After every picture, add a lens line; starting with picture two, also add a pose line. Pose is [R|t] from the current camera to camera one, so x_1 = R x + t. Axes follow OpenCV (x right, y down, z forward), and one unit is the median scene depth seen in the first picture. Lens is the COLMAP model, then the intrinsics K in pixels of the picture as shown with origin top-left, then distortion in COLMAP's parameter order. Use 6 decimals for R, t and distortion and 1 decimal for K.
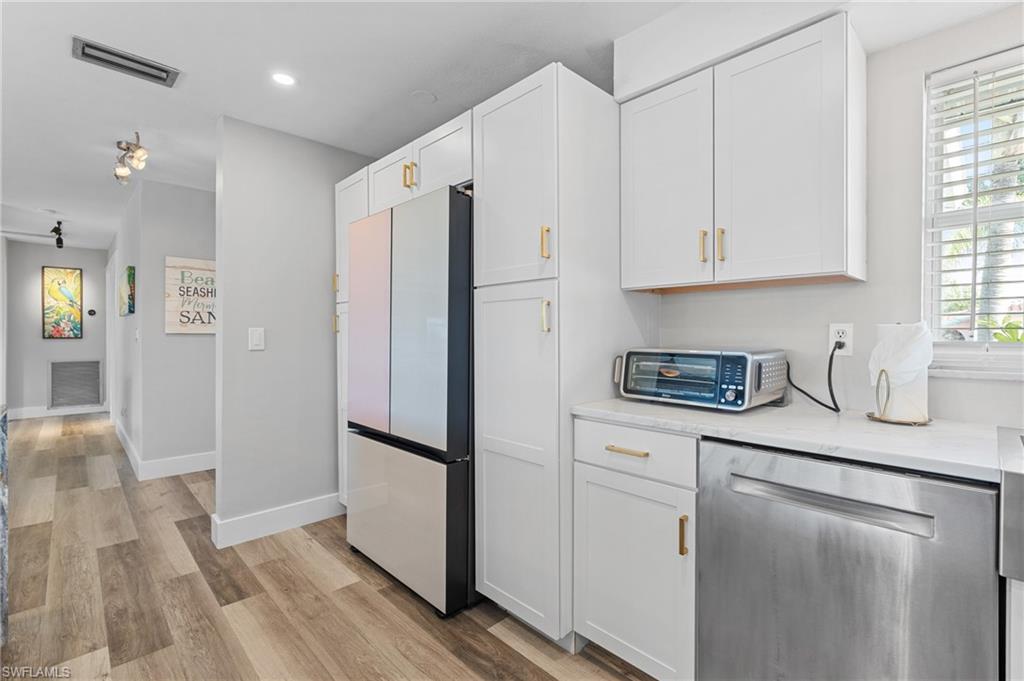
lens RADIAL K [[459.7, 0, 510.0], [0, 459.7, 335.7], [0, 0, 1]] dist [0.001482, 0.000257]
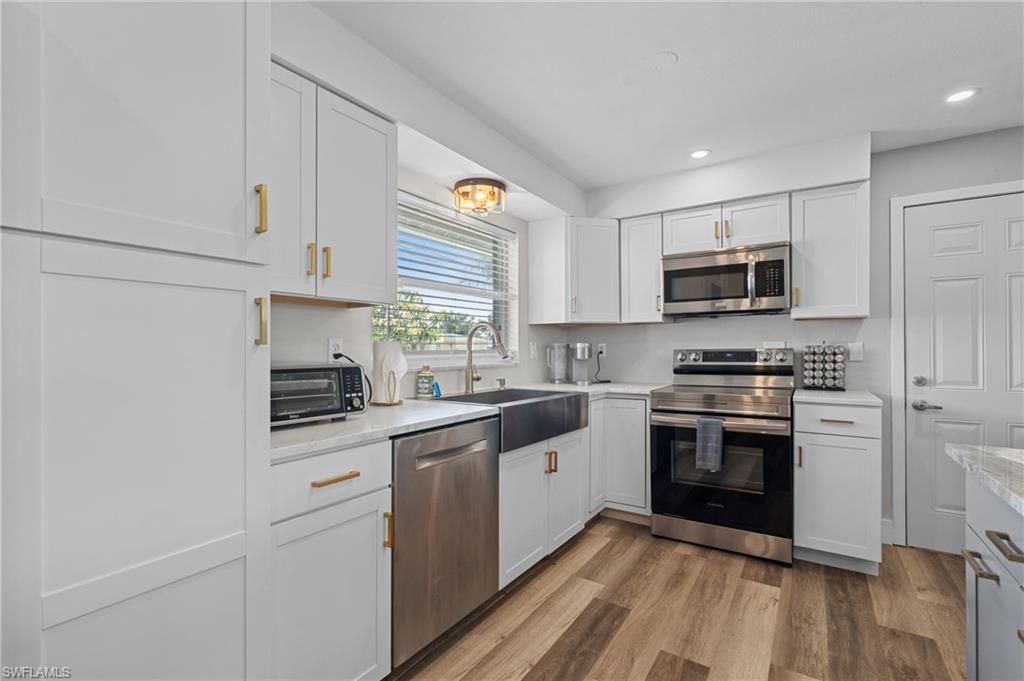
lens RADIAL K [[461.5, 0, 512.2], [0, 461.5, 345.9], [0, 0, 1]] dist [0.001023, 0.000267]
pose [[-0.219587, -0.000294, 0.975593, -0.574191], [0.004369, 0.999990, 0.001285, -0.006179], [-0.975583, 0.004544, -0.219584, 0.711106]]
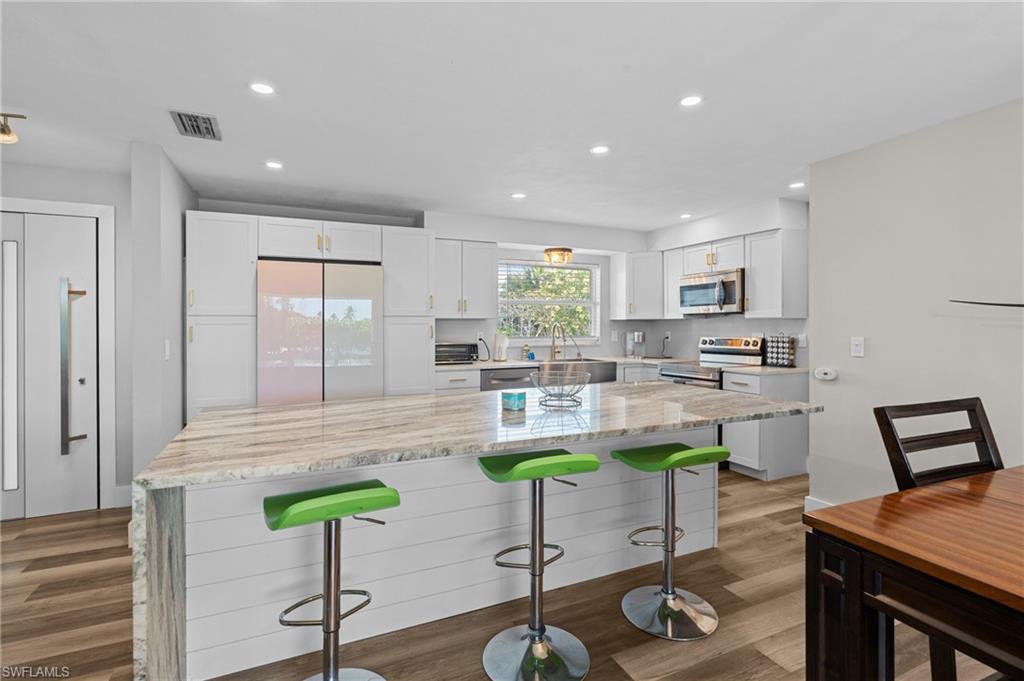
lens RADIAL K [[486.0, 0, 512.3], [0, 486.0, 328.5], [0, 0, 1]] dist [-0.001169, -0.000066]
pose [[0.331210, -0.010774, 0.943496, -1.984920], [0.007638, 0.999933, 0.008737, -0.070045], [-0.943526, 0.004312, 0.331270, -0.235587]]
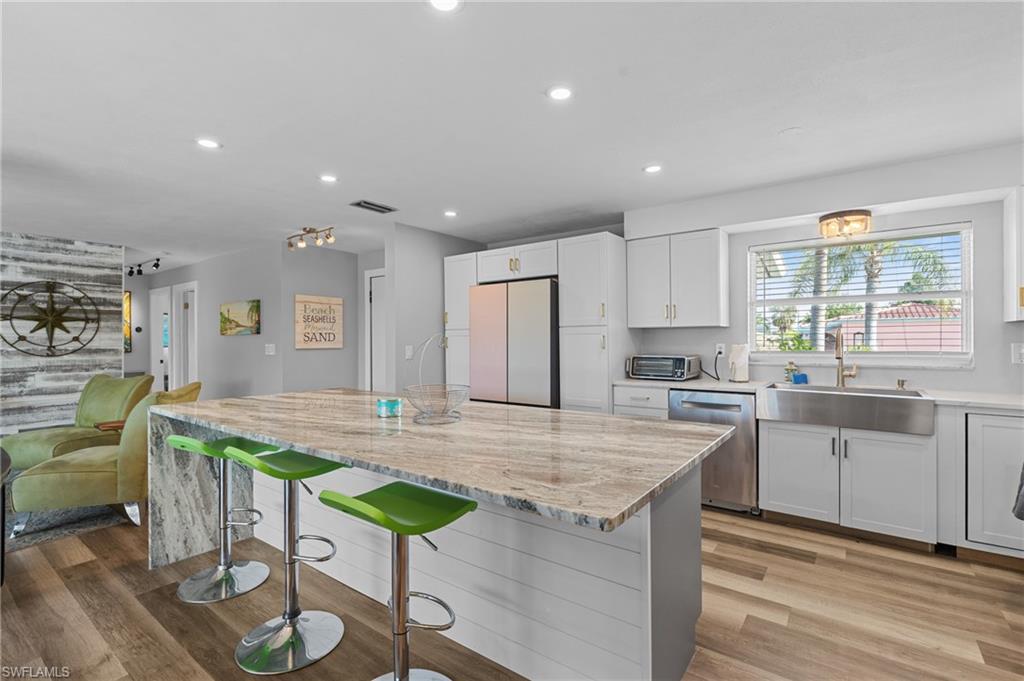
lens RADIAL K [[465.8, 0, 512.0], [0, 465.8, 340.5], [0, 0, 1]] dist [-0.001287, -0.000291]
pose [[0.986349, -0.008376, 0.164457, -0.668324], [0.008906, 0.999957, -0.002483, -0.042424], [-0.164429, 0.003914, 0.986381, -1.083846]]
